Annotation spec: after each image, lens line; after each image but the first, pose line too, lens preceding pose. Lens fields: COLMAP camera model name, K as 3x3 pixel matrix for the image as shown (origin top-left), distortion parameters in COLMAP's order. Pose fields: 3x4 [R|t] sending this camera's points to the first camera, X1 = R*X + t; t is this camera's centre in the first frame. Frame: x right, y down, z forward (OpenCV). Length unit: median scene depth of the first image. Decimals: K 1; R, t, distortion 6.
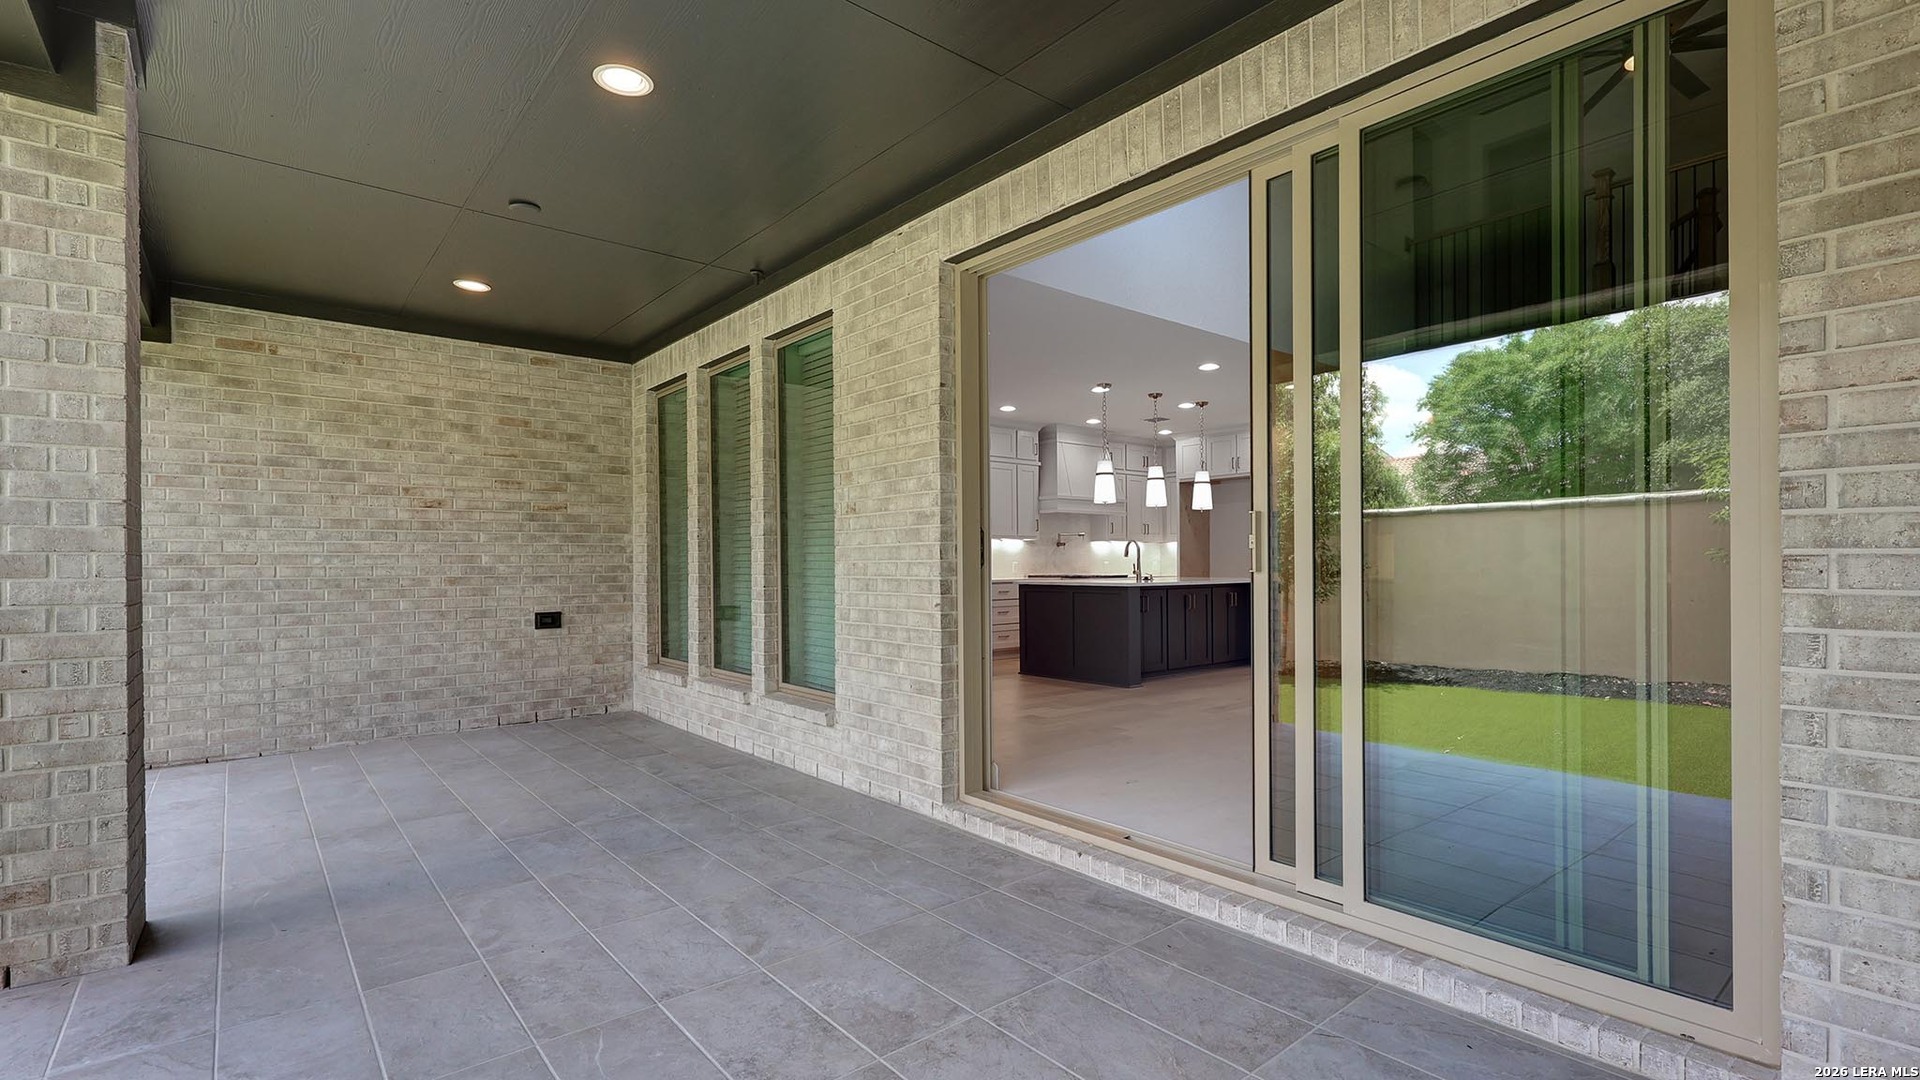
lens RADIAL K [[870.7, 0, 933.1], [0, 870.7, 576.5], [0, 0, 1]] dist [0.000182, 0.000054]
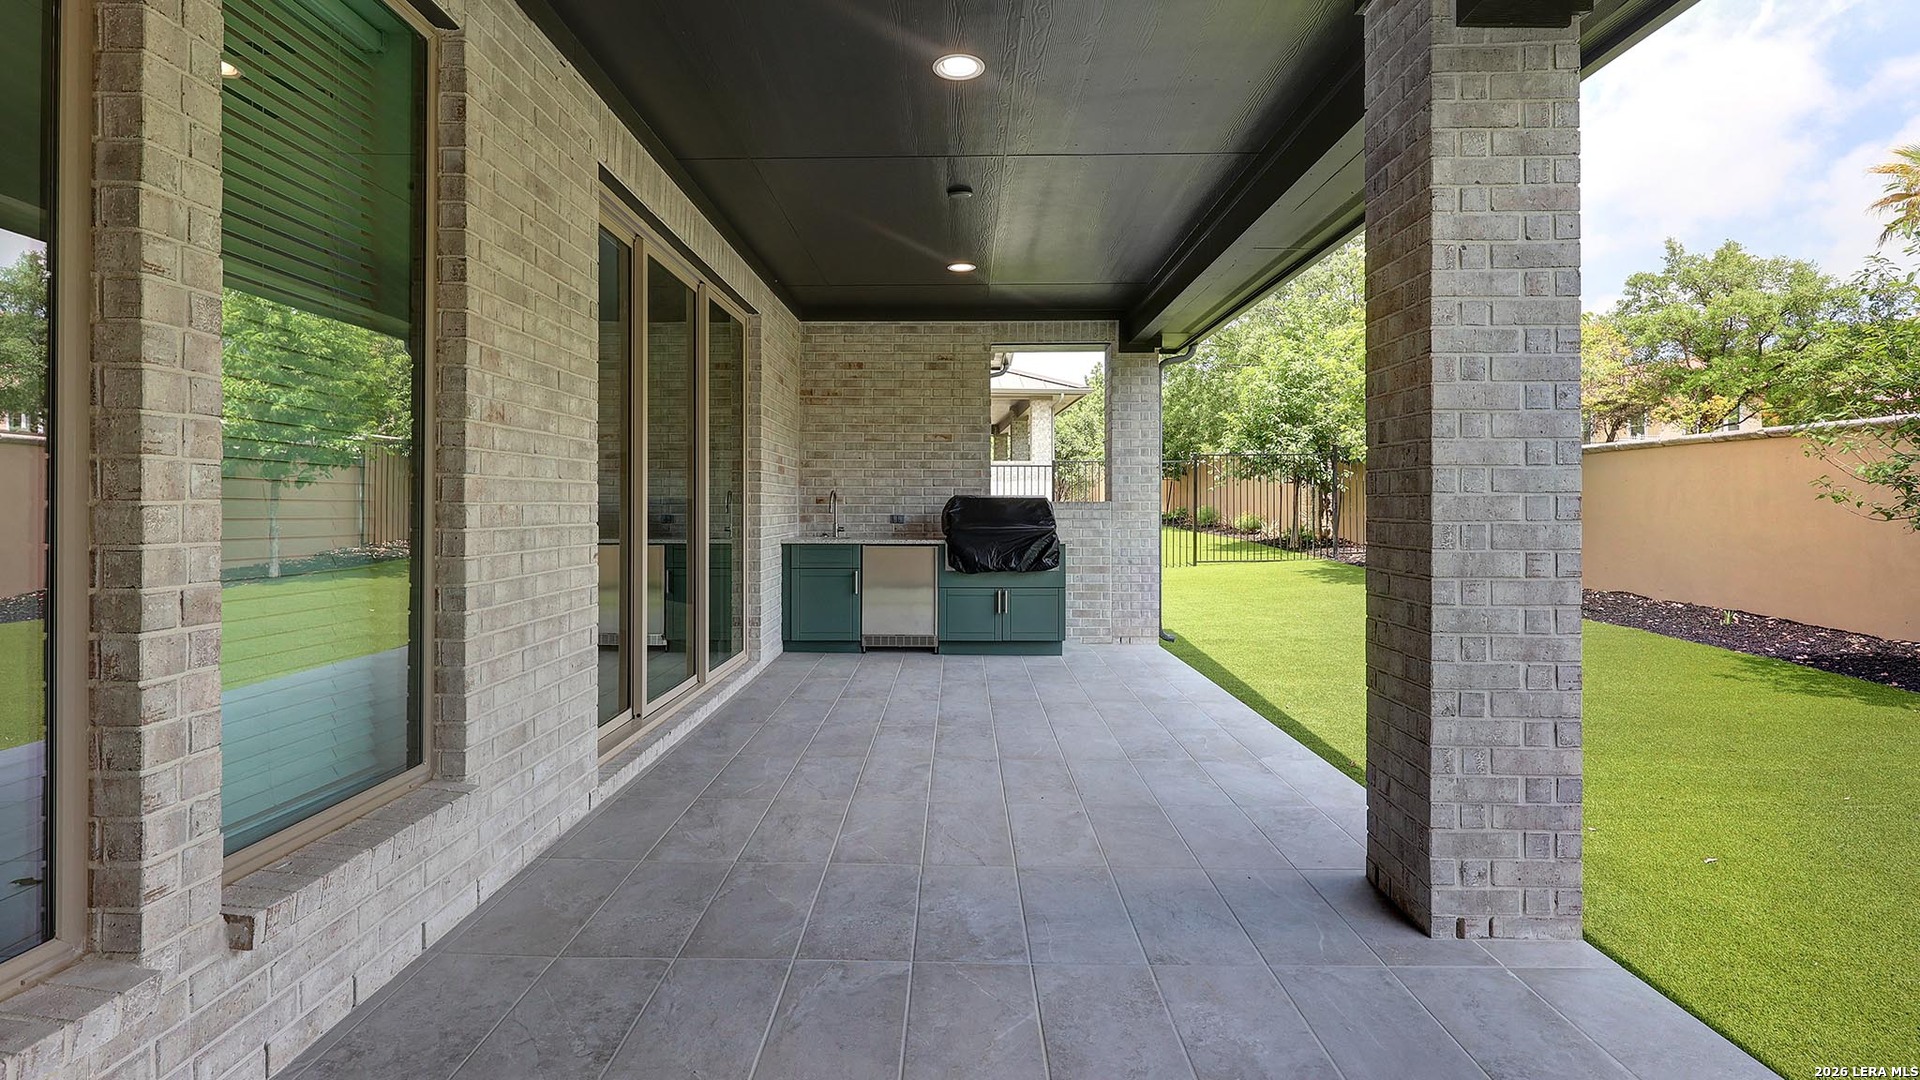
lens RADIAL K [[870.7, 0, 951.1], [0, 870.7, 504.1], [0, 0, 1]] dist [0.000182, 0.000054]
pose [[-0.775517, 0.002292, 0.631323, -0.776648], [0.008746, 0.999936, 0.007113, -0.019716], [-0.631267, 0.011037, -0.775487, 1.391219]]
